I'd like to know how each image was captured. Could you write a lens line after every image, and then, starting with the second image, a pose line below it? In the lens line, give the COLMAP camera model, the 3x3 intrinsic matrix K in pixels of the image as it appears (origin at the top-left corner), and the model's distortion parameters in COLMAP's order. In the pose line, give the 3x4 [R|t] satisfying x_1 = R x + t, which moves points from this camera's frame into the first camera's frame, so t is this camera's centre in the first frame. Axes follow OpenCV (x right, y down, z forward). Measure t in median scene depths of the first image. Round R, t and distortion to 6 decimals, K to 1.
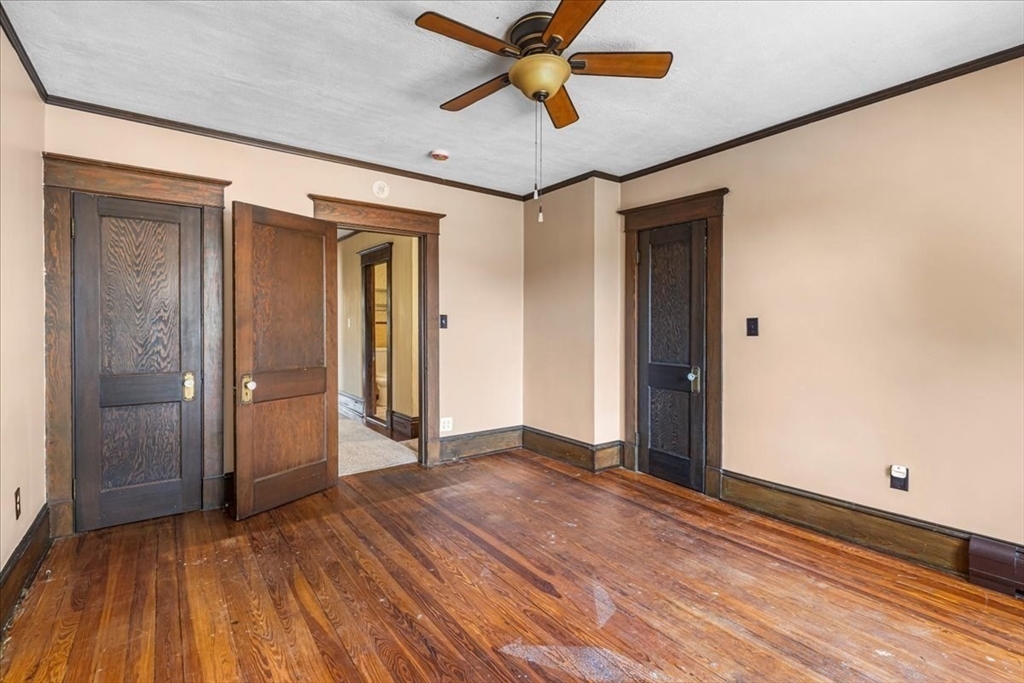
lens RADIAL K [[476.8, 0, 502.7], [0, 476.8, 324.0], [0, 0, 1]] dist [0.005745, -0.000553]
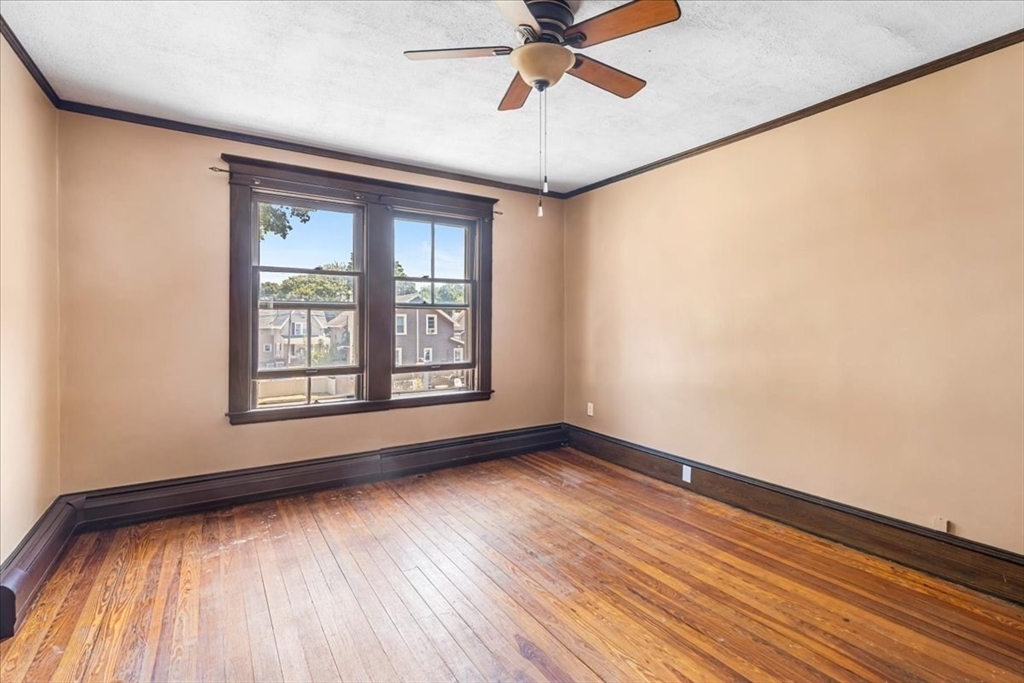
lens RADIAL K [[476.8, 0, 502.7], [0, 476.8, 324.0], [0, 0, 1]] dist [0.005745, -0.000553]
pose [[-0.998086, -0.001459, 0.061827, 0.096332], [-0.001332, 0.999997, 0.002090, 0.002236], [-0.061830, 0.002003, -0.998085, 1.980859]]
